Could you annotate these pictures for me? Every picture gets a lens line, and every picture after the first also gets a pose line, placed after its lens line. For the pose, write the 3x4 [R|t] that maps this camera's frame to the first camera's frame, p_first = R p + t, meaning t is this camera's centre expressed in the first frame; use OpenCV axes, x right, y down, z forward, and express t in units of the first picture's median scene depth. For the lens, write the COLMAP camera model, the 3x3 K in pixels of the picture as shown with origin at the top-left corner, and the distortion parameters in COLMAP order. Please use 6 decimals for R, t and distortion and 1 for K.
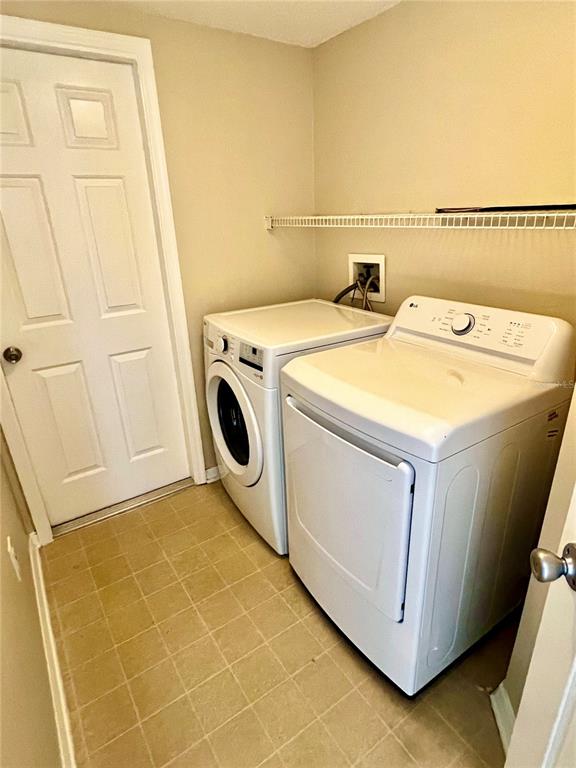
lens RADIAL K [[430.4, 0, 289.4], [0, 430.4, 380.8], [0, 0, 1]] dist [0.003103, -0.003007]
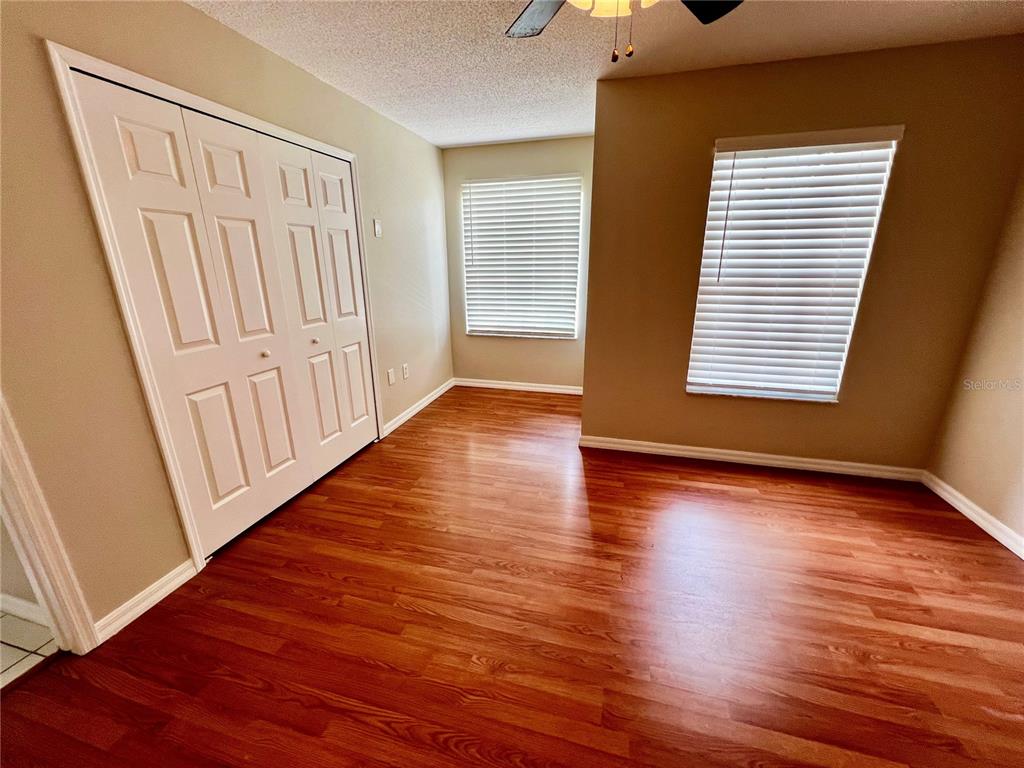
lens RADIAL K [[412.5, 0, 509.4], [0, 412.5, 387.7], [0, 0, 1]] dist [-0.000530, 0.000705]
pose [[0.759714, -0.163452, 0.629379, -1.026596], [0.226144, 0.973888, -0.020052, 0.257064], [-0.609667, 0.157564, 0.776840, -0.433795]]
